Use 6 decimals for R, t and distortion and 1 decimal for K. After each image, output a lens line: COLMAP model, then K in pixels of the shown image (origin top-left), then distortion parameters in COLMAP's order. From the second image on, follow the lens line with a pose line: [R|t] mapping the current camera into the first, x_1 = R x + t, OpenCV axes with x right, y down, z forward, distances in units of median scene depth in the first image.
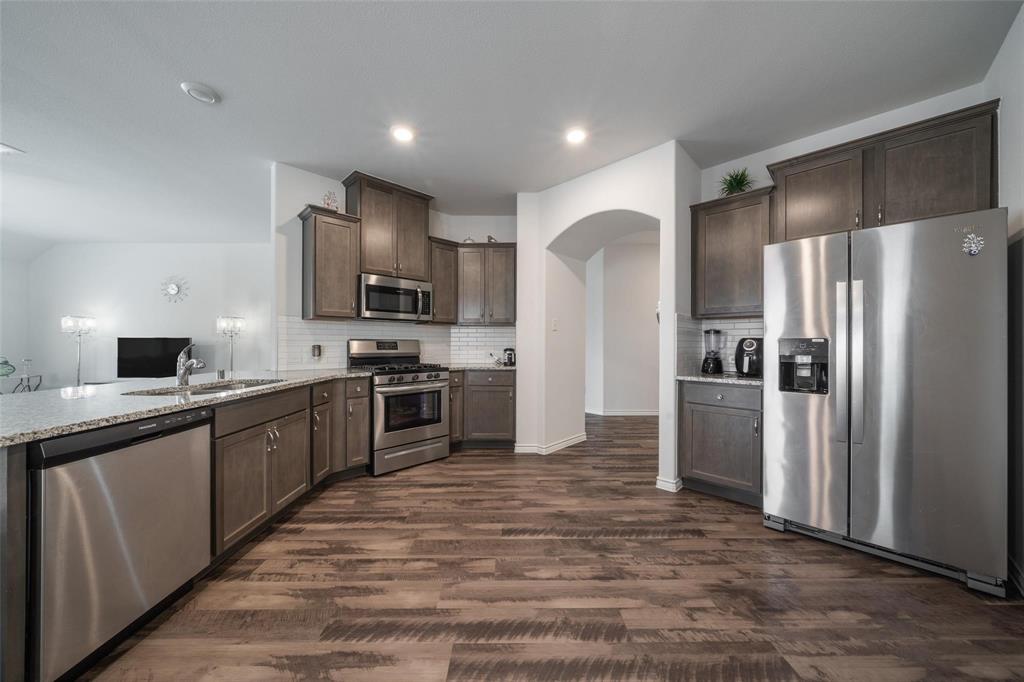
lens RADIAL K [[349.4, 0, 511.1], [0, 349.4, 341.9], [0, 0, 1]] dist [-0.007727, 0.000437]
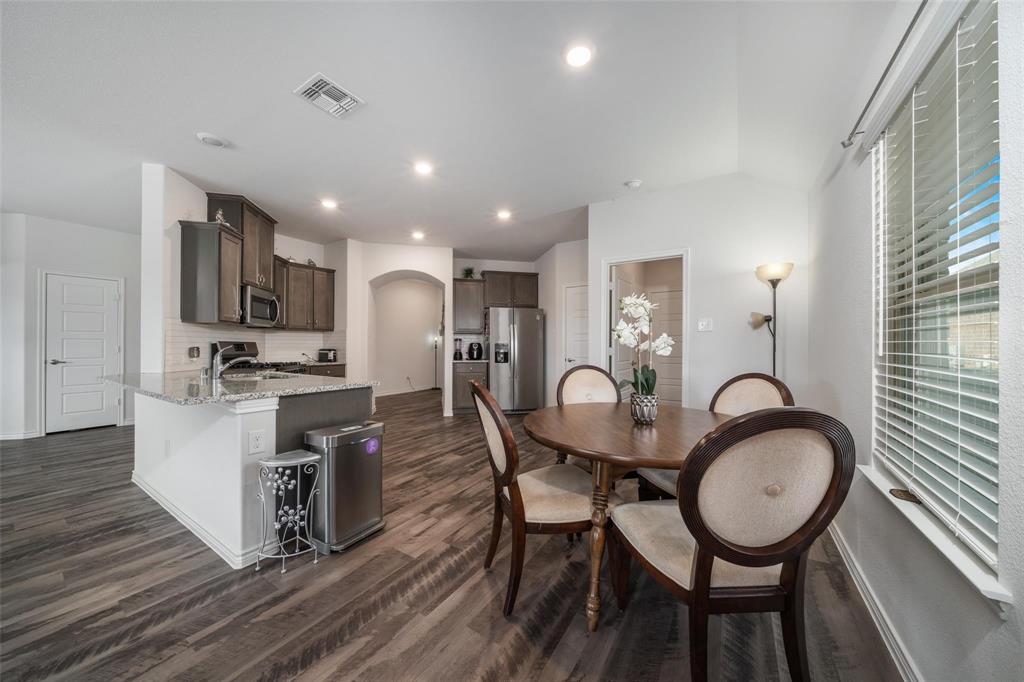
lens RADIAL K [[349.4, 0, 511.7], [0, 349.4, 344.7], [0, 0, 1]] dist [-0.007727, 0.000437]
pose [[0.546402, 0.001465, 0.837522, -1.158645], [-0.002557, 0.999997, -0.000080, -0.000115], [-0.837519, -0.002098, 0.546404, -0.472262]]
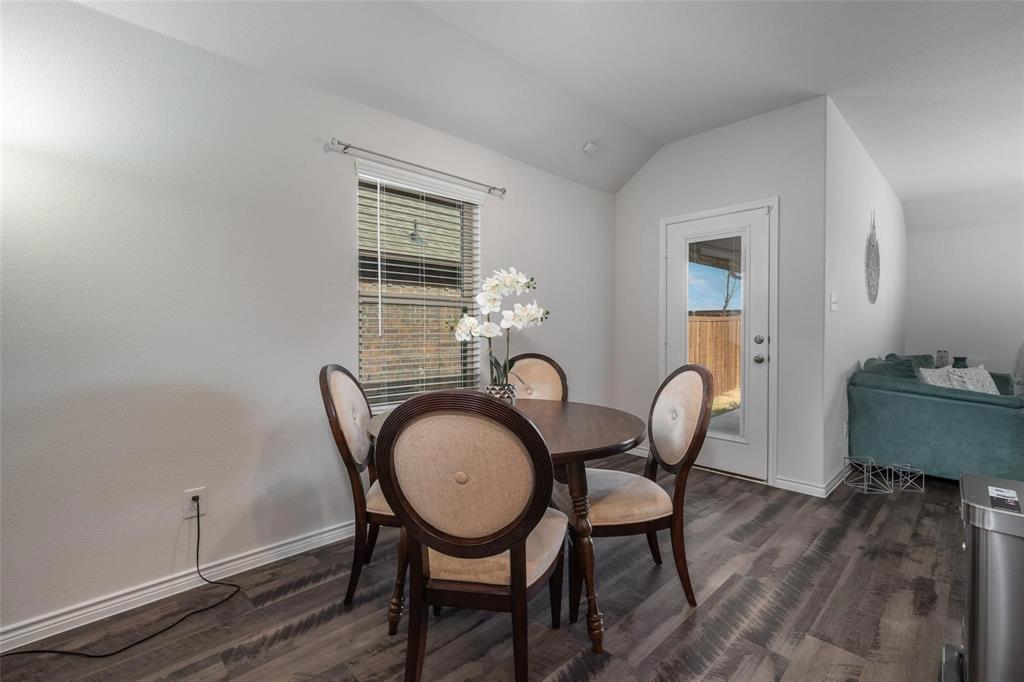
lens RADIAL K [[454.0, 0, 513.7], [0, 454.0, 335.7], [0, 0, 1]] dist [0.008270, 0.000608]
pose [[-0.720418, 0.007982, -0.693494, 0.123887], [0.002134, 0.999955, 0.009292, 0.004522], [0.693537, 0.005214, -0.720403, 0.283351]]
